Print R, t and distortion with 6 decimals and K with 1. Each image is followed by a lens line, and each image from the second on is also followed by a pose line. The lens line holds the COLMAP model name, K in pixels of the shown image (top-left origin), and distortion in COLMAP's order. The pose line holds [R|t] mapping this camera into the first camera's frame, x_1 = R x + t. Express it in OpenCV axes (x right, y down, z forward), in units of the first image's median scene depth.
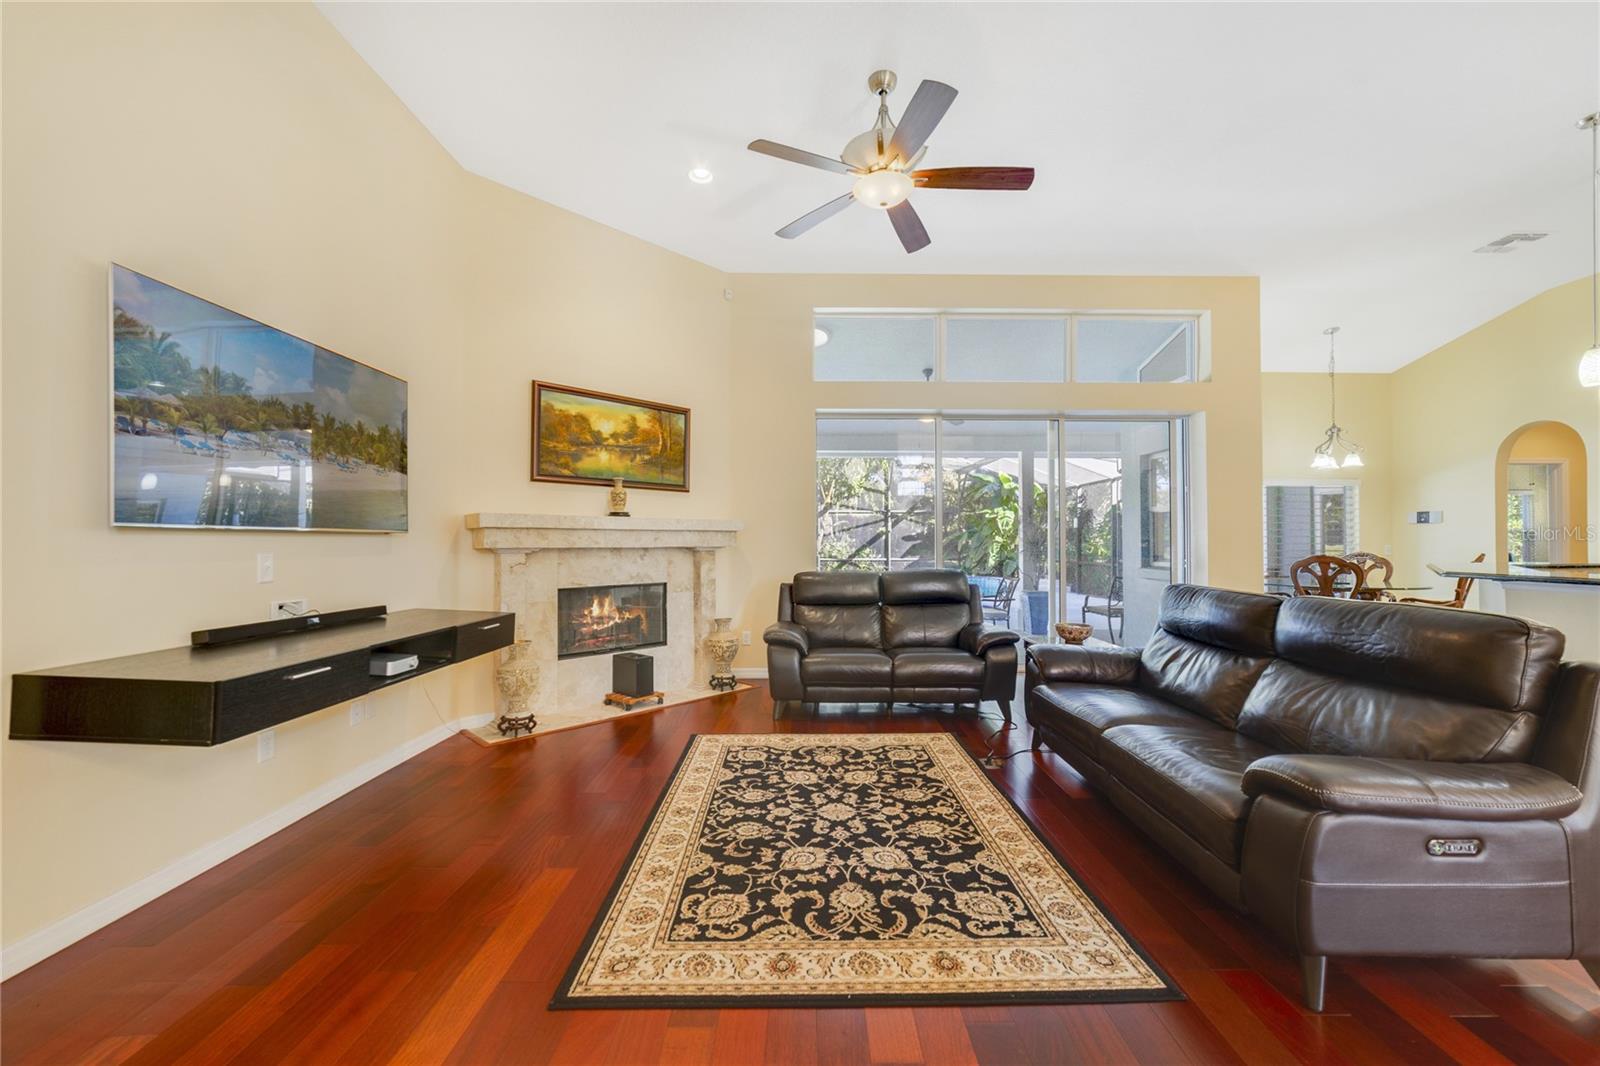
lens RADIAL K [[615.1, 0, 807.0], [0, 615.1, 537.1], [0, 0, 1]] dist [-0.002992, 0.000008]
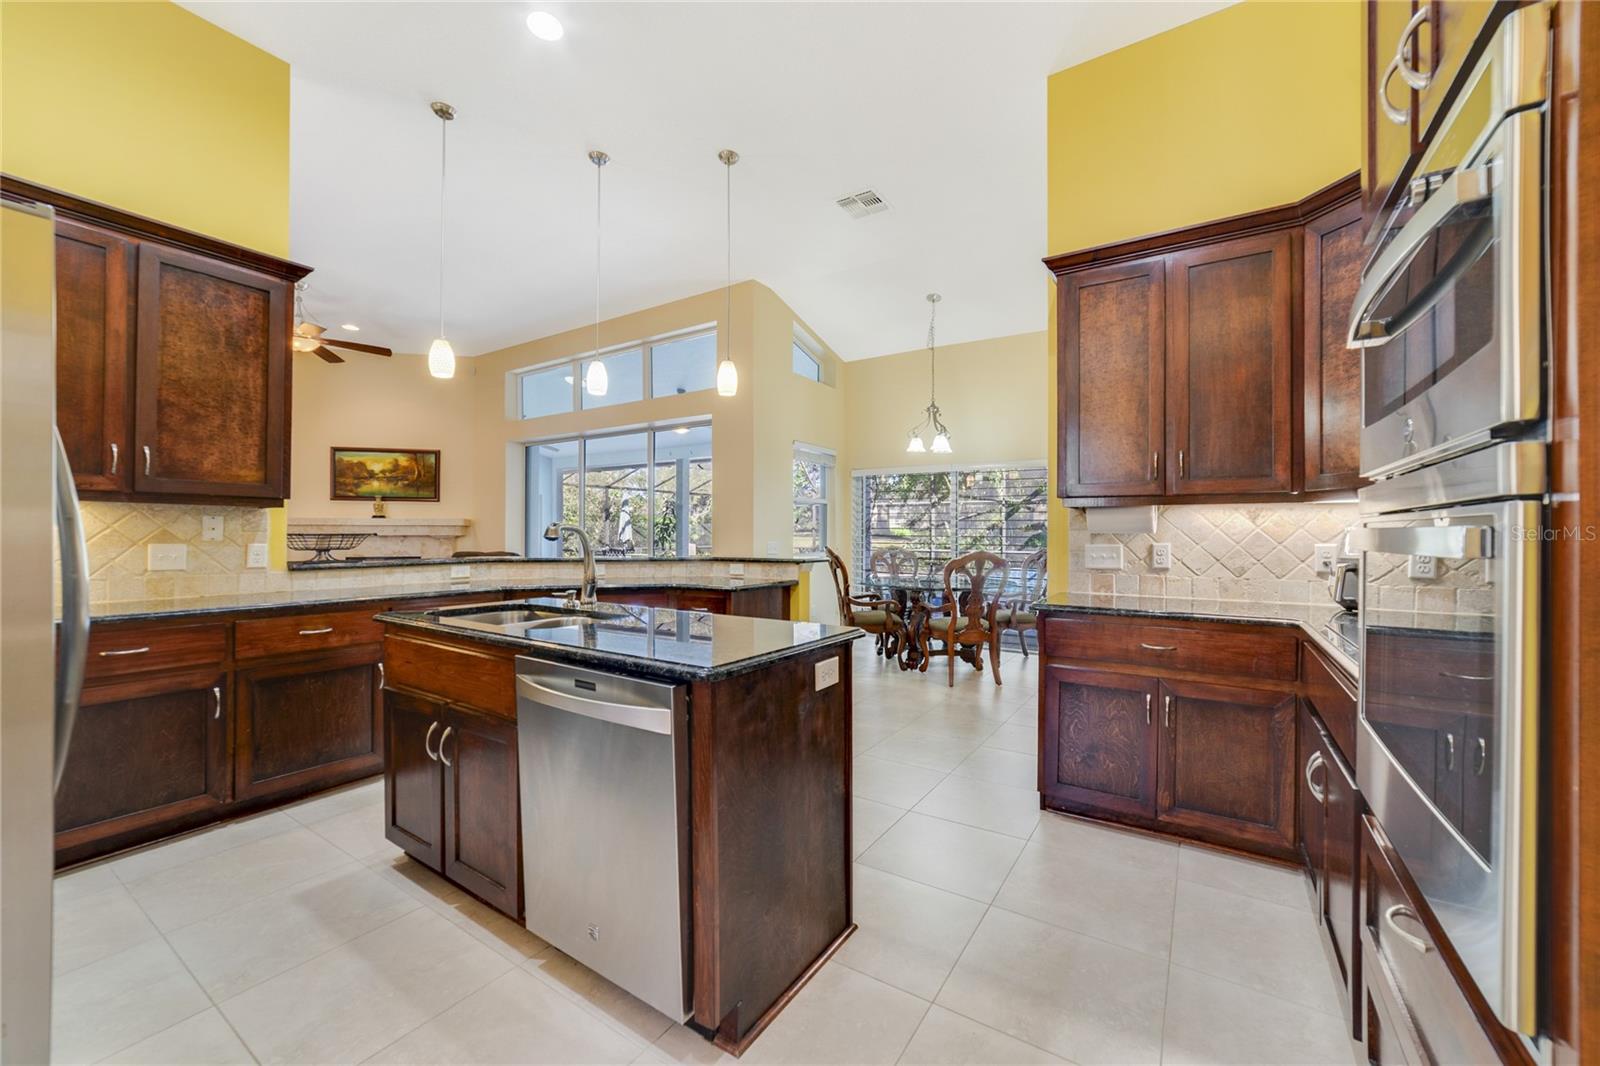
lens RADIAL K [[615.1, 0, 807.0], [0, 615.1, 537.1], [0, 0, 1]] dist [-0.002992, 0.000008]
pose [[0.838875, 0.004619, -0.544304, 1.703307], [0.000397, 0.999959, 0.009099, 0.006872], [0.544323, -0.007849, 0.838839, 0.191122]]
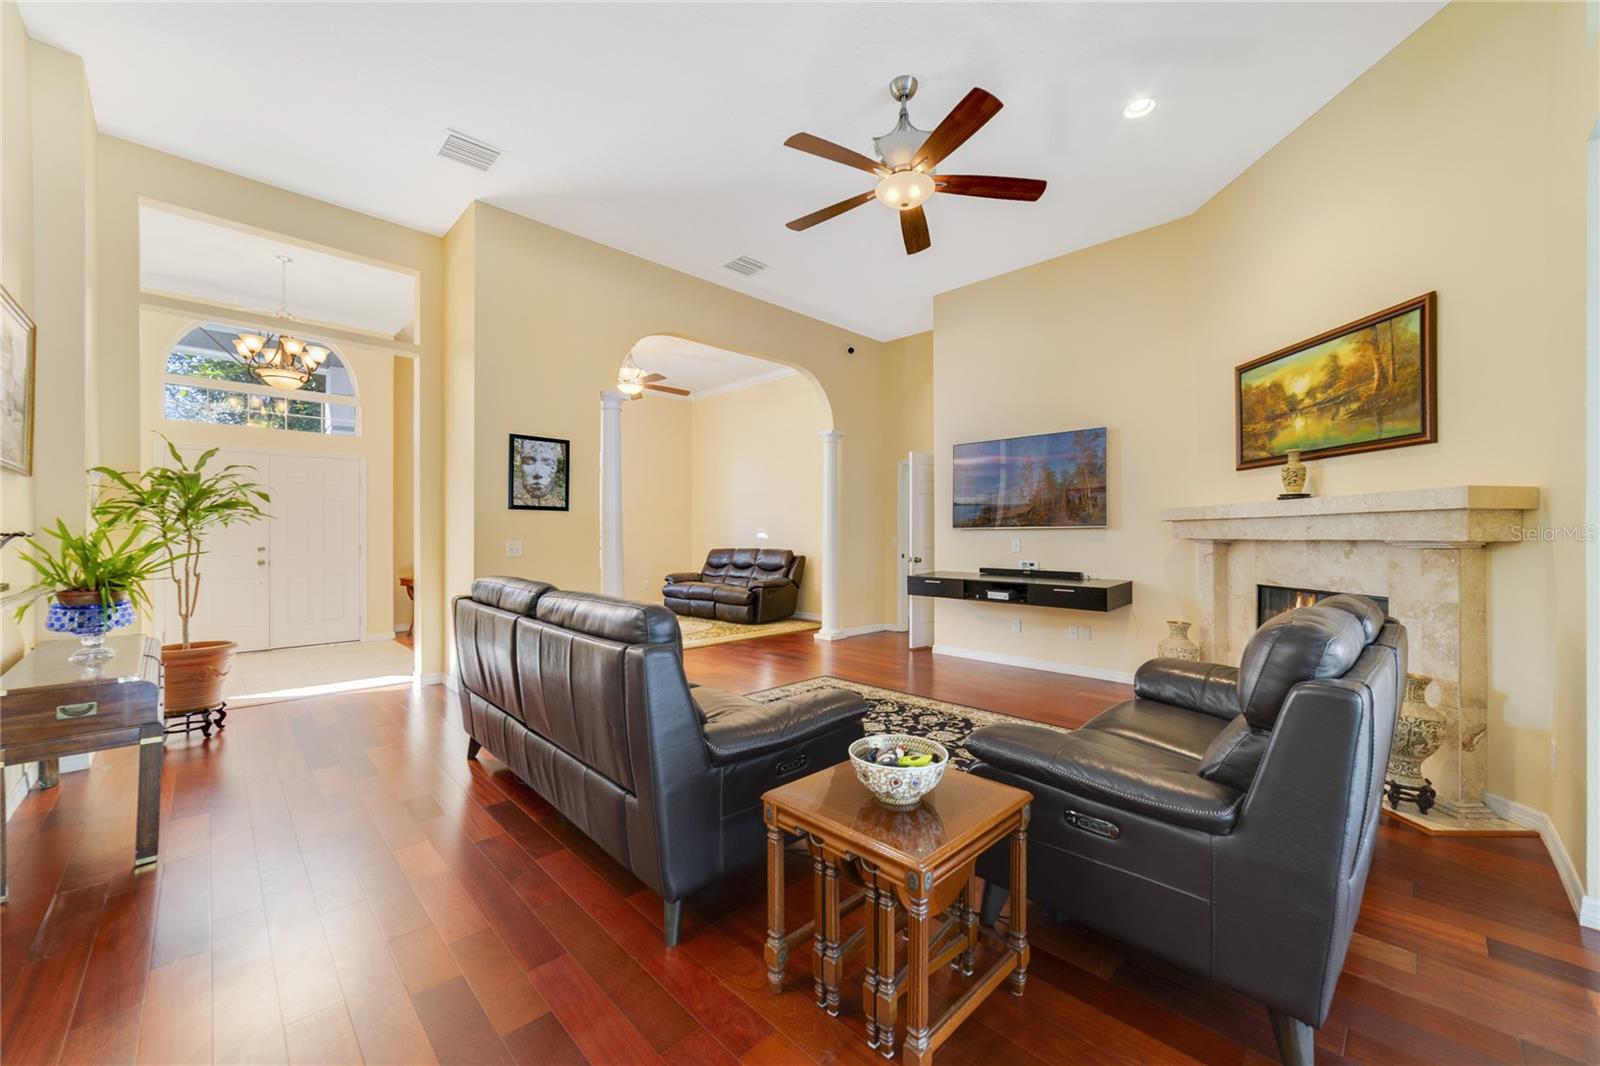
lens RADIAL K [[615.1, 0, 807.0], [0, 615.1, 537.1], [0, 0, 1]] dist [-0.002992, 0.000008]
pose [[-0.706093, 0.006065, -0.708093, 0.680863], [0.010782, 0.999939, -0.002188, 0.008790], [0.708037, -0.009180, -0.706116, 1.121589]]
